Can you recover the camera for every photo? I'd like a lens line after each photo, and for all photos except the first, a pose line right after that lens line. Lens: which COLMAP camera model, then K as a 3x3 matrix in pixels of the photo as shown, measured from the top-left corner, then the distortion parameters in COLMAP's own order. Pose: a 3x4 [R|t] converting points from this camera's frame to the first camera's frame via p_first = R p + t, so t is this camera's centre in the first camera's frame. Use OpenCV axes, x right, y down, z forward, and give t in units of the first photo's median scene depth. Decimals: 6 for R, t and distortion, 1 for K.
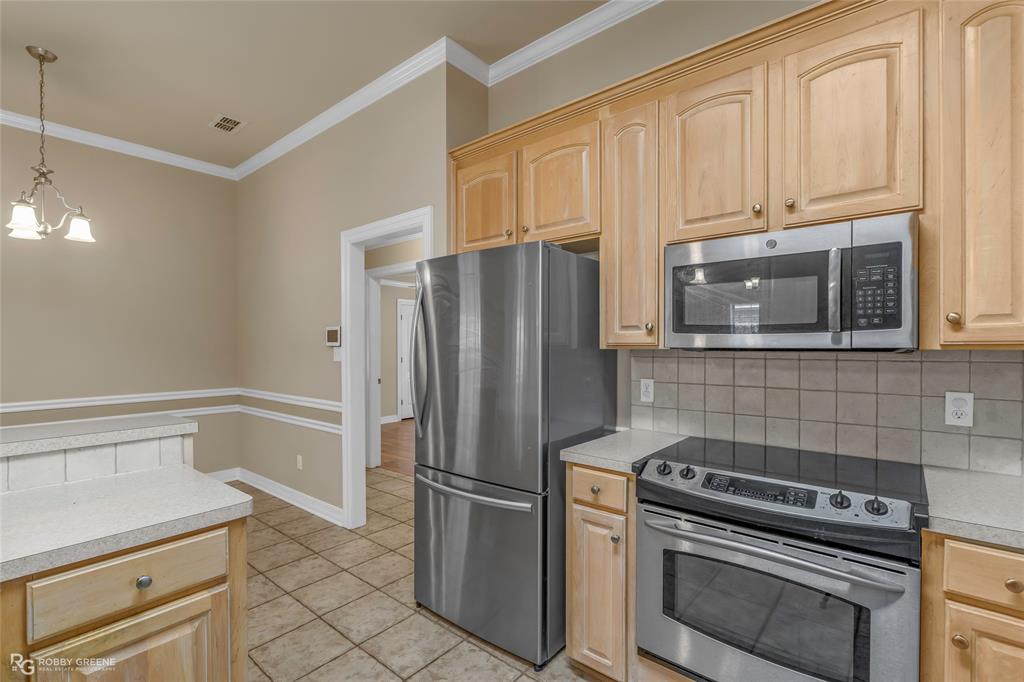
lens RADIAL K [[466.8, 0, 535.5], [0, 466.8, 355.5], [0, 0, 1]] dist [-0.000311, 0.000047]
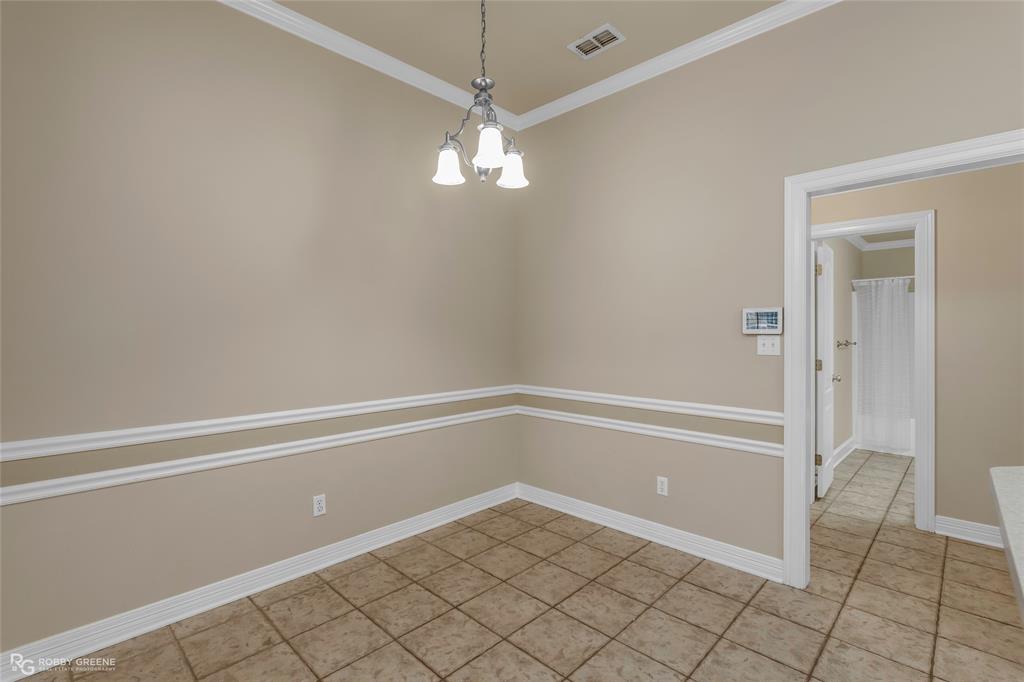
lens RADIAL K [[466.8, 0, 504.9], [0, 466.8, 338.2], [0, 0, 1]] dist [-0.000311, 0.000047]
pose [[0.997740, 0.008779, -0.066618, -0.804050], [-0.009685, 0.999865, -0.013293, -0.000488], [0.066492, 0.013908, 0.997690, 0.247124]]
